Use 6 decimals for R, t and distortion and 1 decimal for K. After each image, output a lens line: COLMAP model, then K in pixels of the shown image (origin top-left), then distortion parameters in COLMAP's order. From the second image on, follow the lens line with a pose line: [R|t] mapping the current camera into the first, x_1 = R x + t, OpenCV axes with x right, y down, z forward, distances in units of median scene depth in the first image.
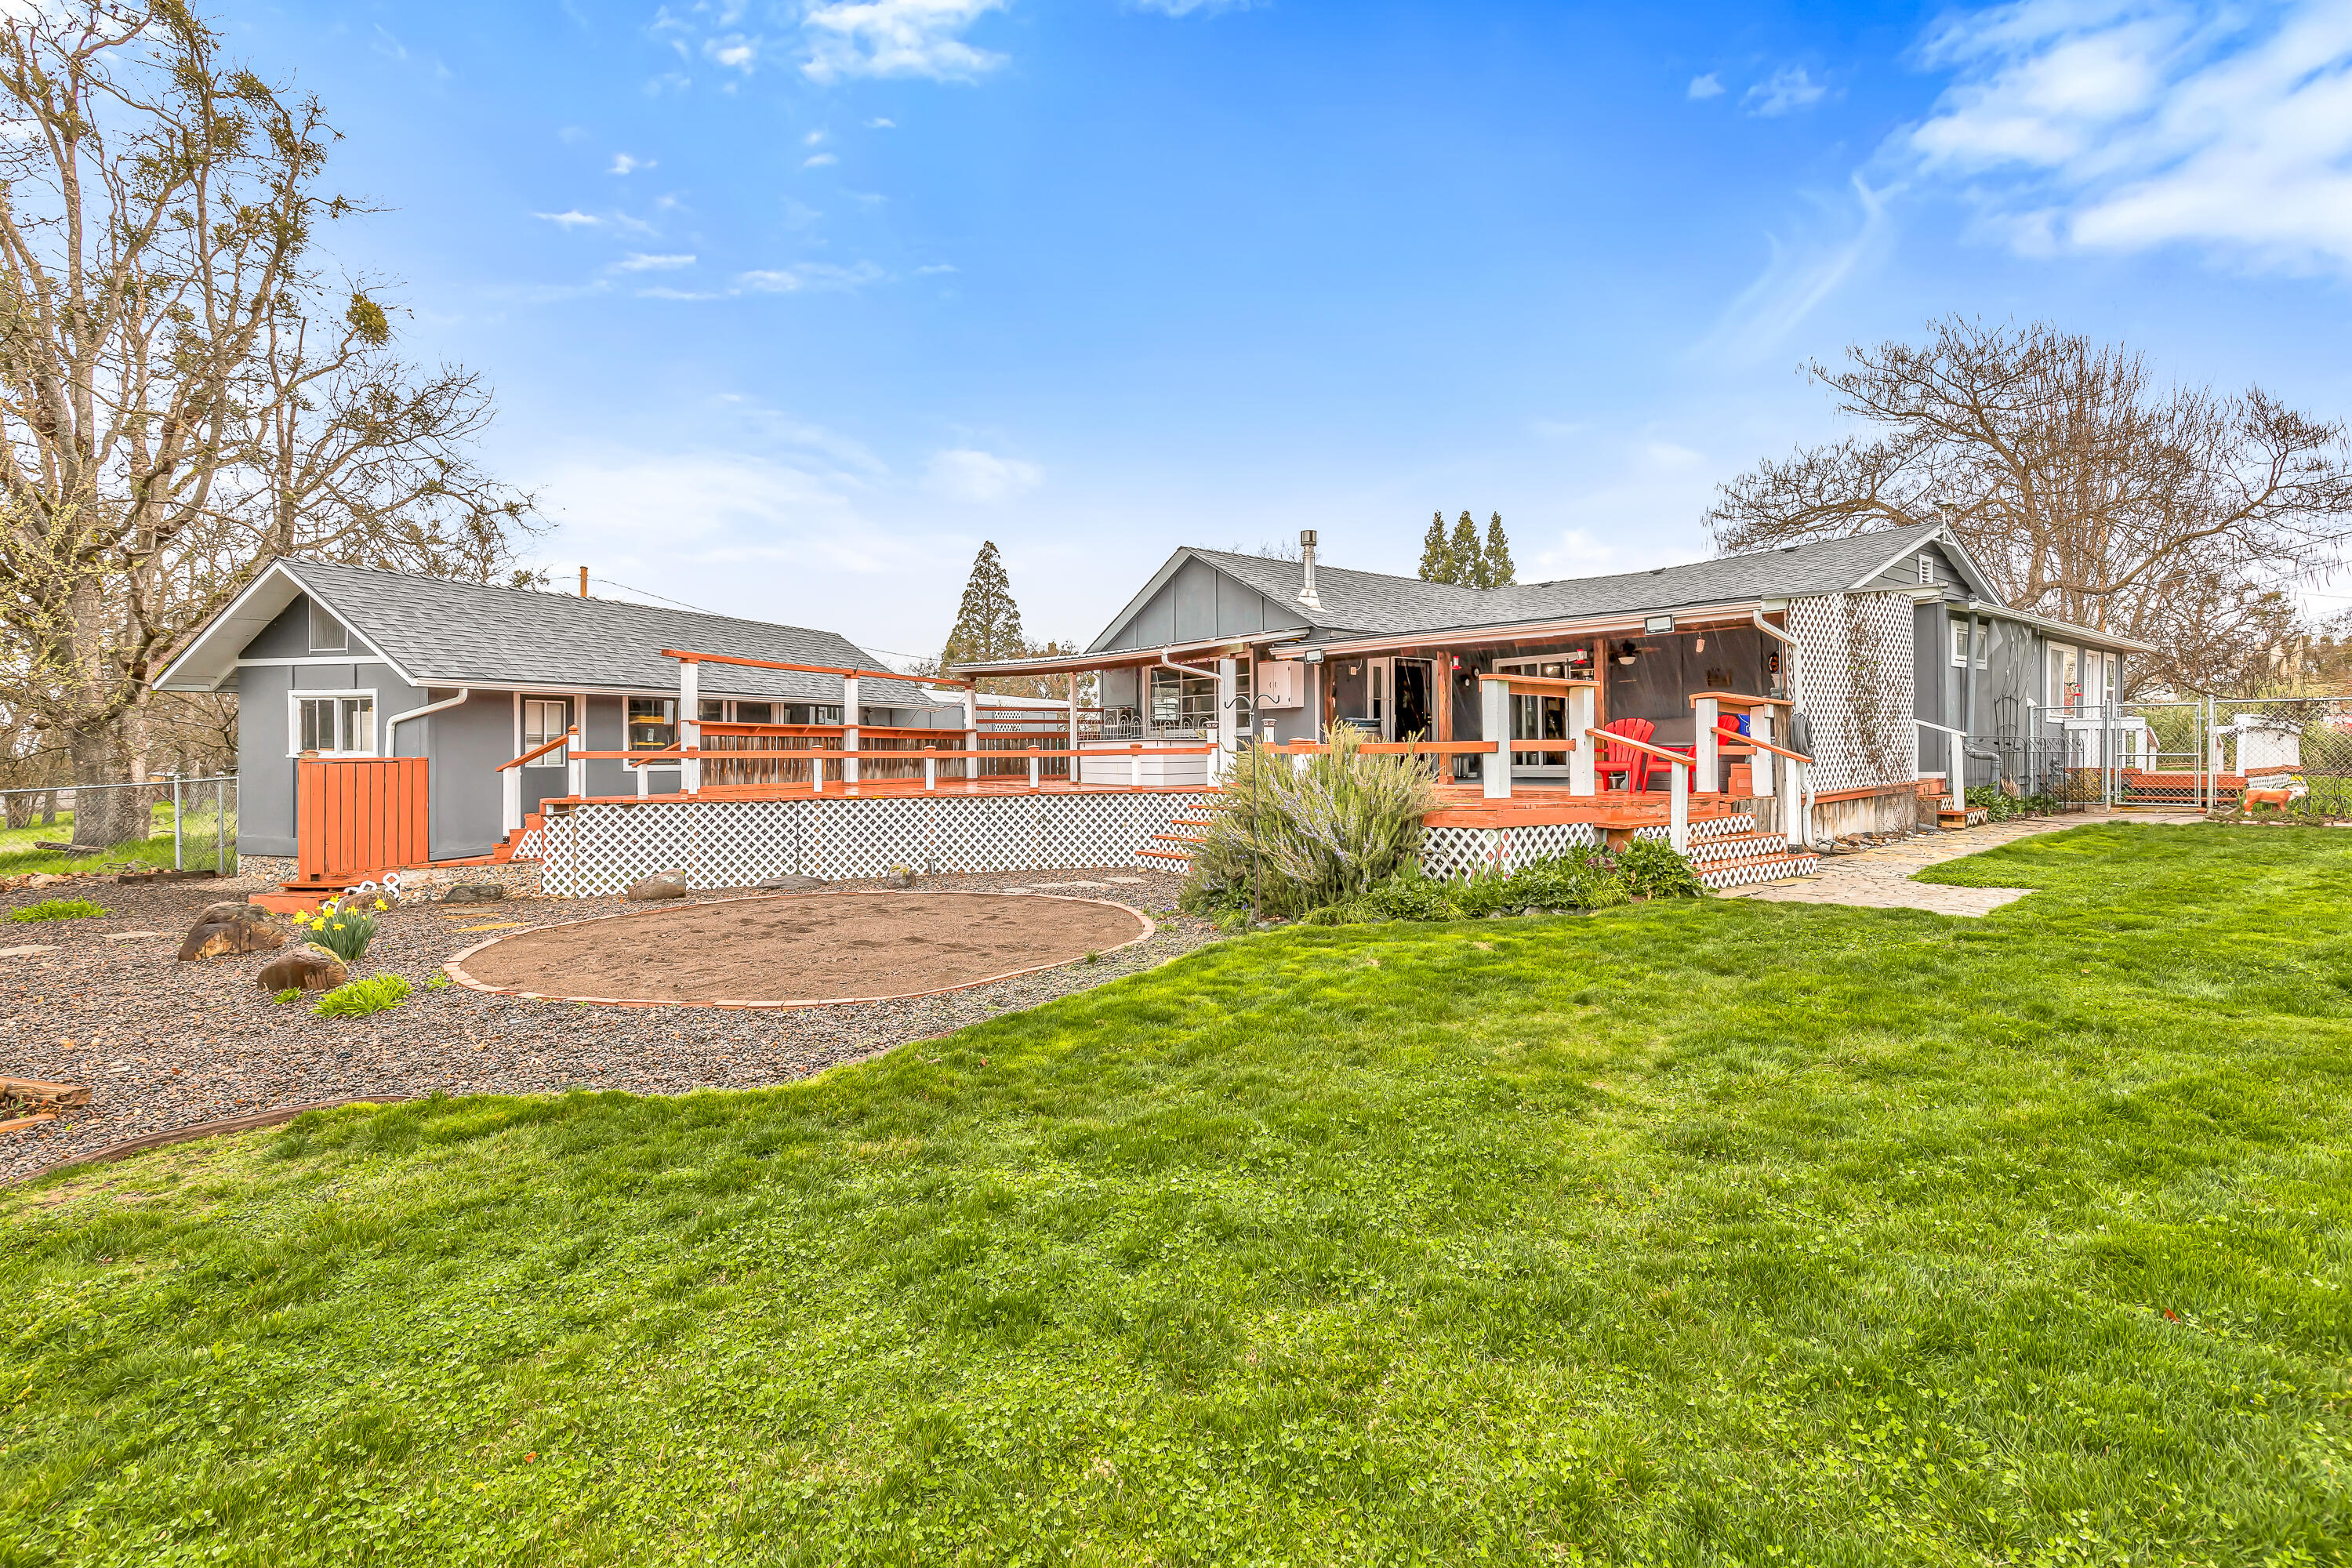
lens RADIAL K [[1133.8, 0, 1175.7], [0, 1133.8, 755.8], [0, 0, 1]] dist [0.008693, -0.000799]
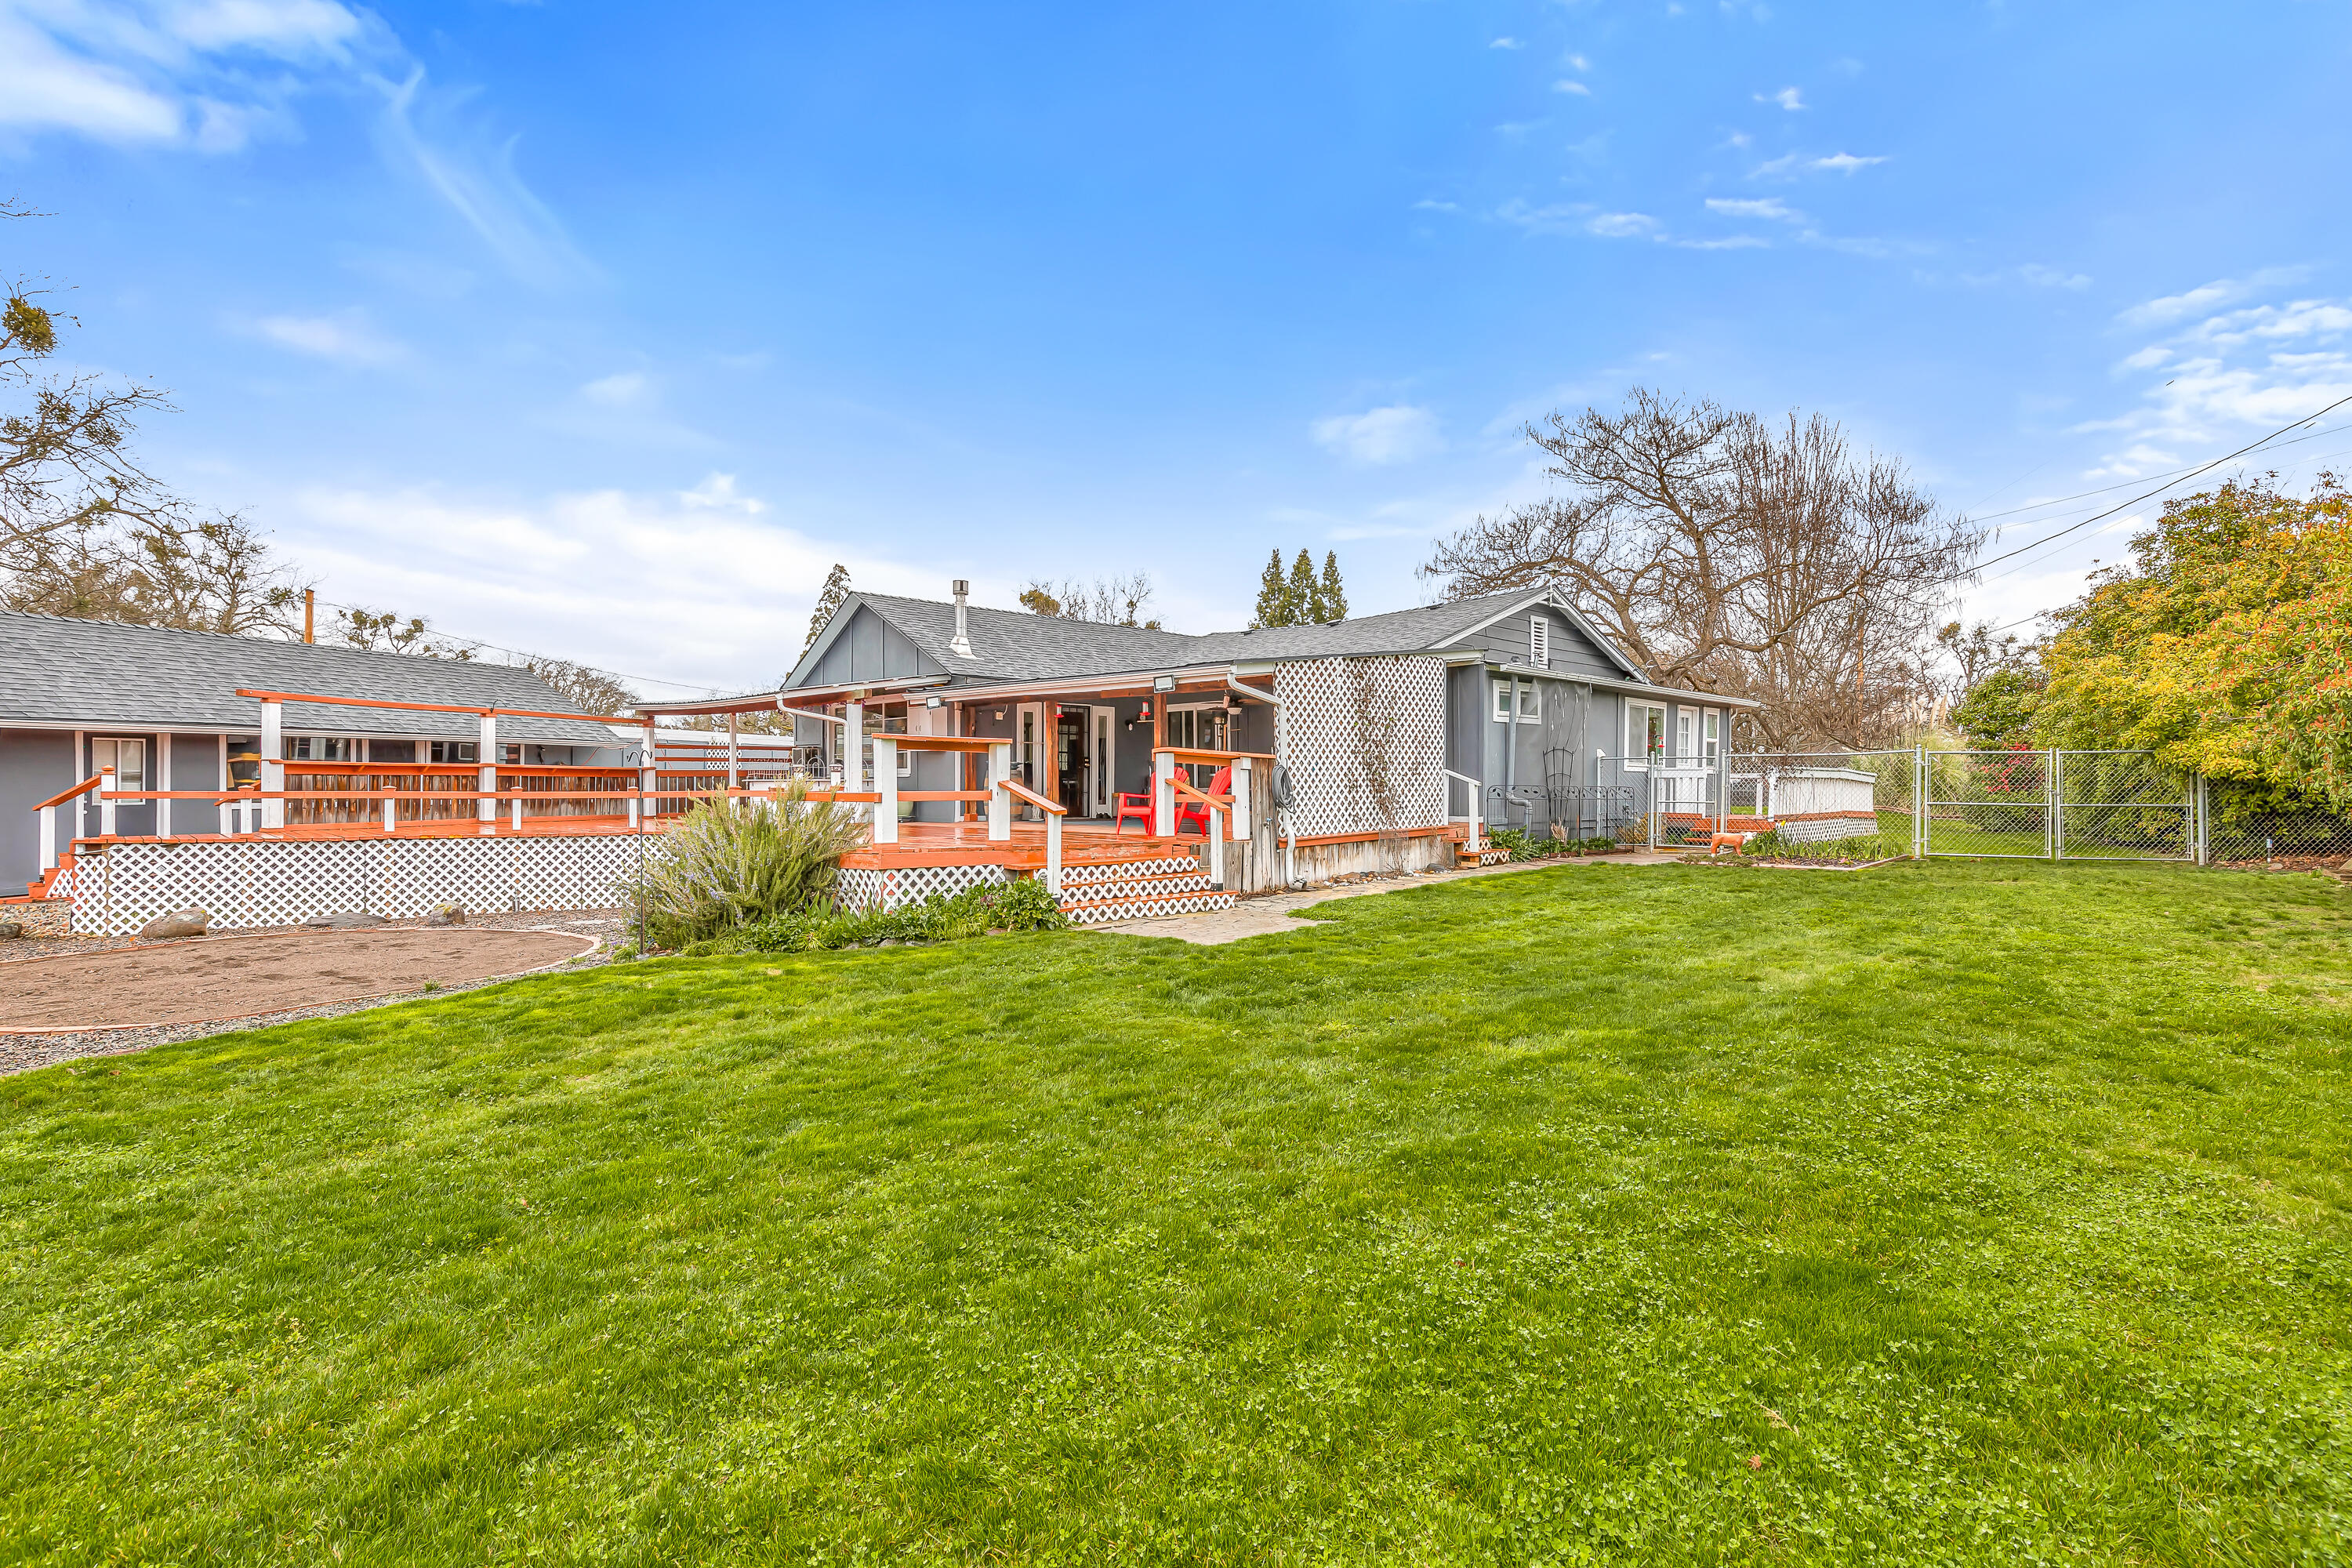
lens RADIAL K [[1167.8, 0, 1190.5], [0, 1167.8, 795.4], [0, 0, 1]] dist [0.011148, -0.000518]
pose [[0.996016, 0.006417, 0.088939, 0.266056], [-0.006988, 0.999957, 0.006115, -0.010601], [-0.088896, -0.006712, 0.996018, -0.101481]]
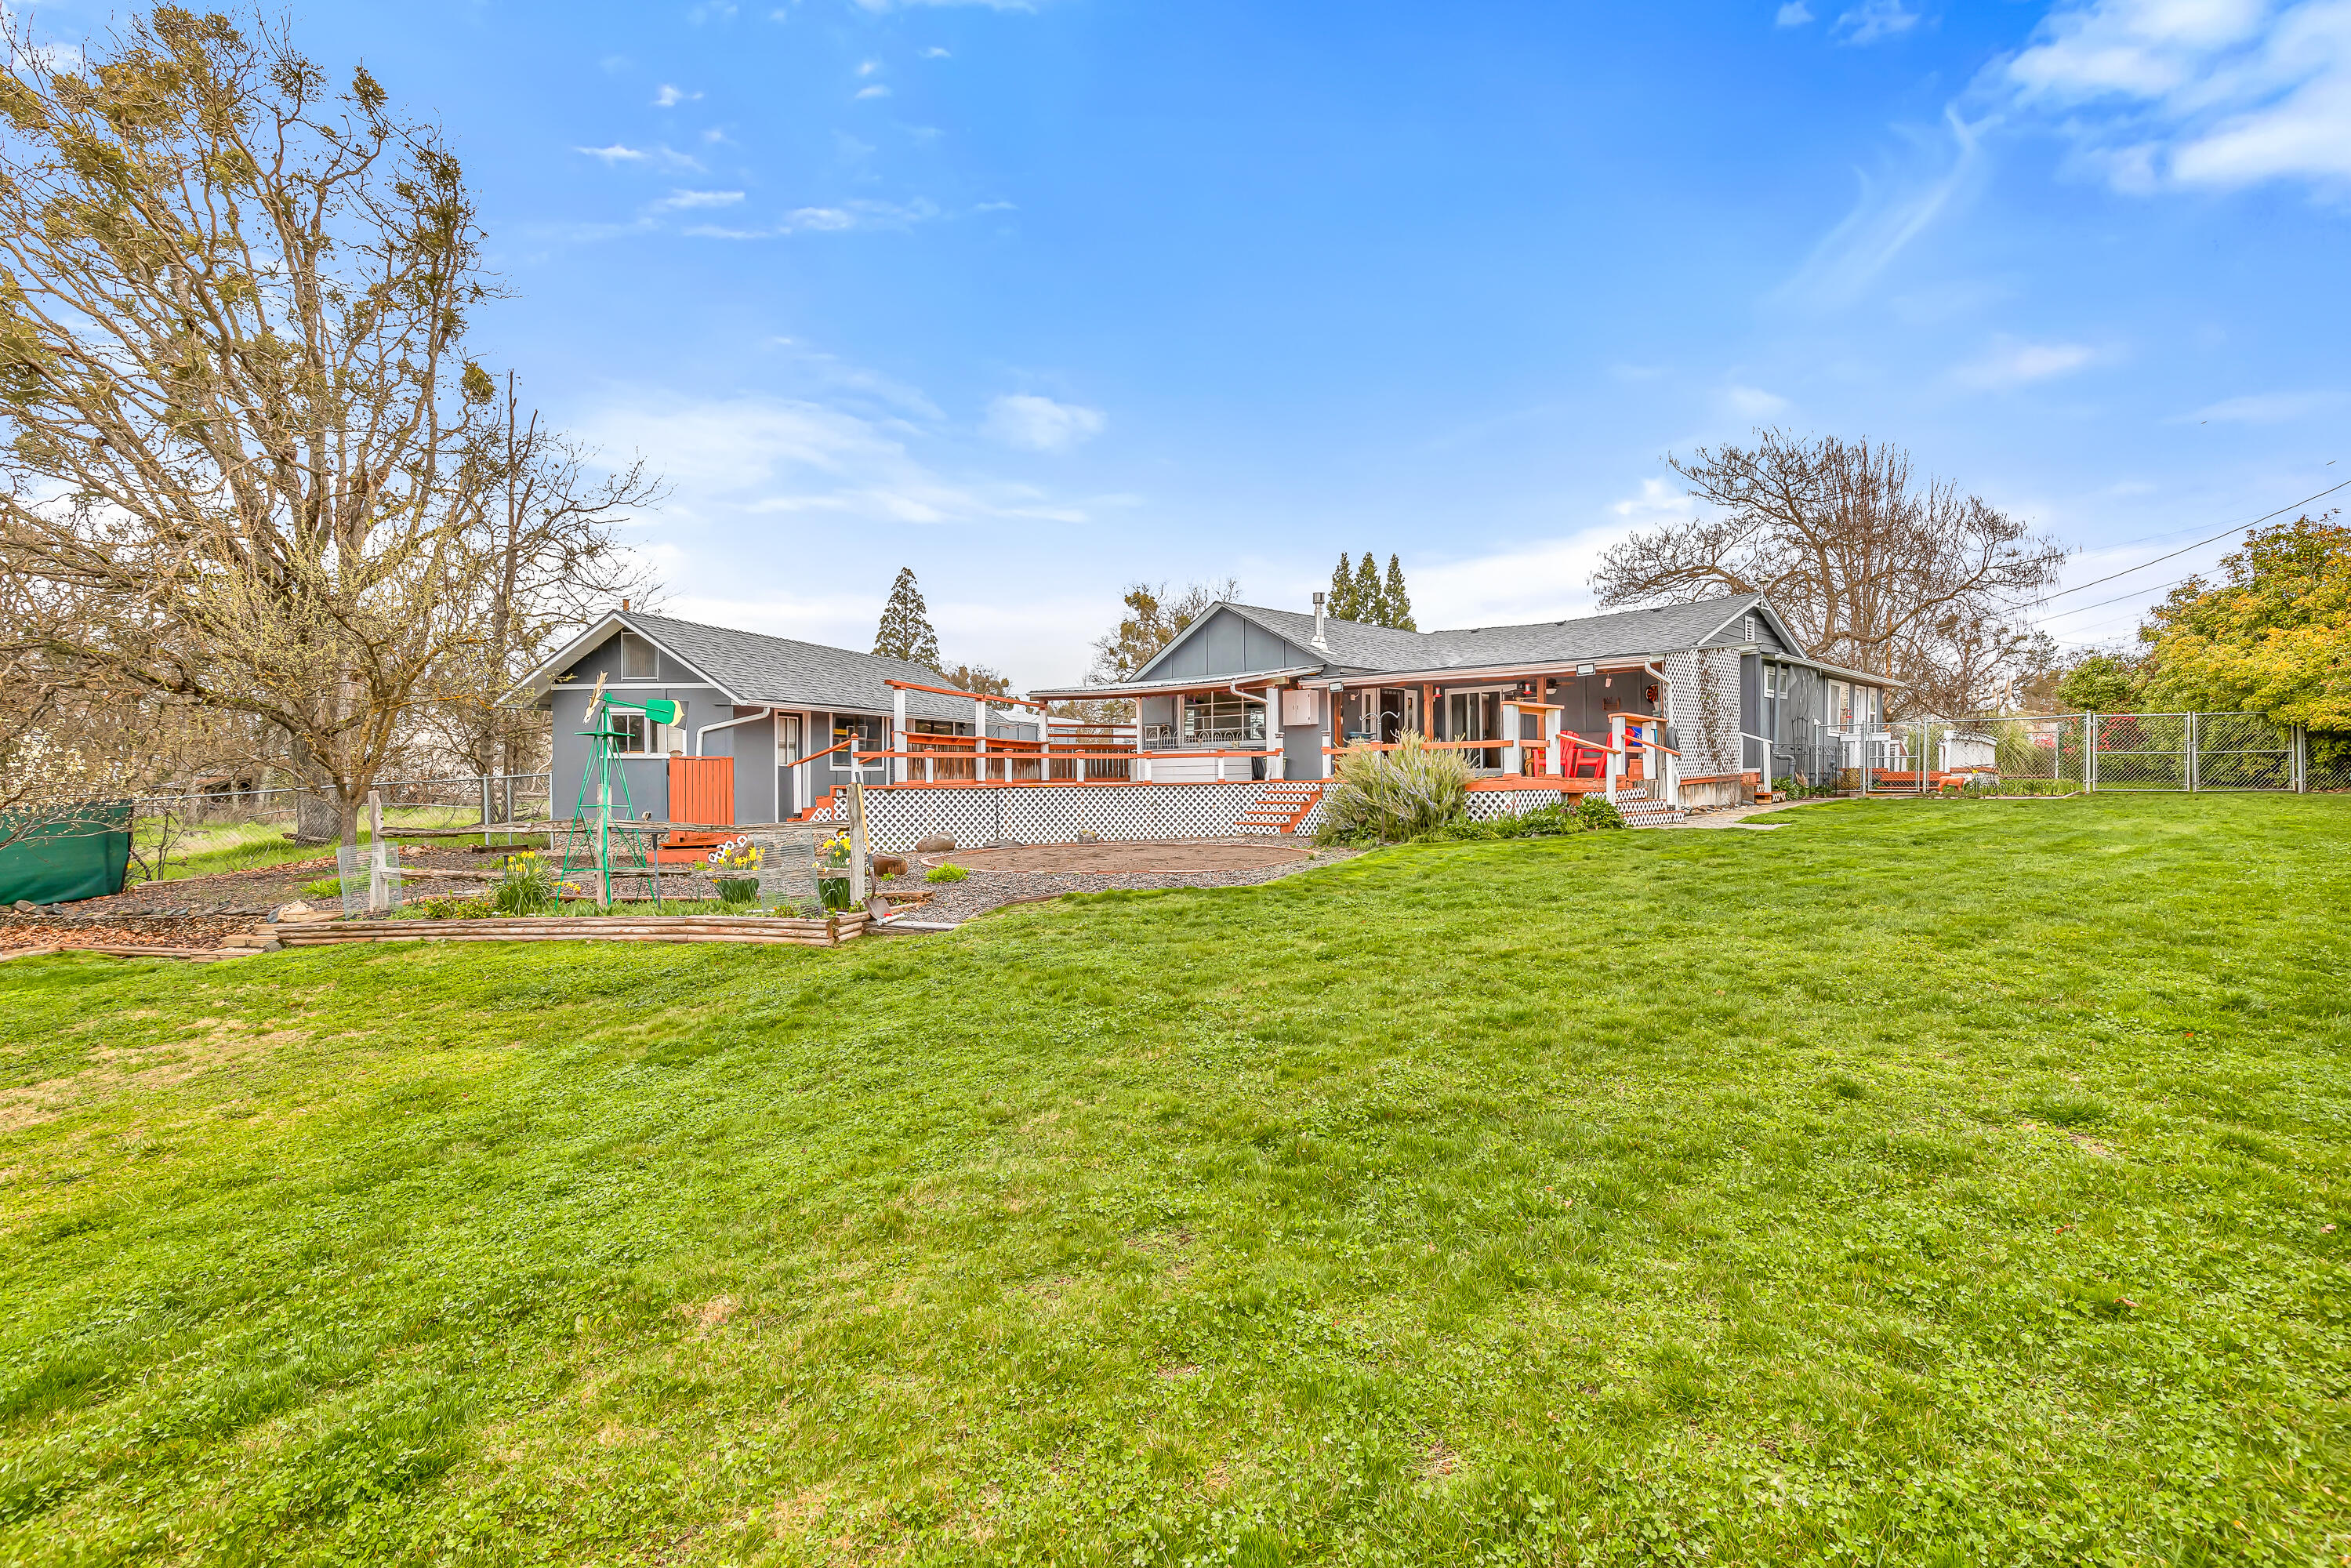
lens RADIAL K [[1137.3, 0, 1178.2], [0, 1137.3, 795.2], [0, 0, 1]] dist [0.010629, -0.000810]
pose [[0.993523, -0.004288, 0.113551, -0.230122], [0.002734, 0.999901, 0.013838, 0.024987], [-0.113599, -0.013438, 0.993436, -0.365281]]
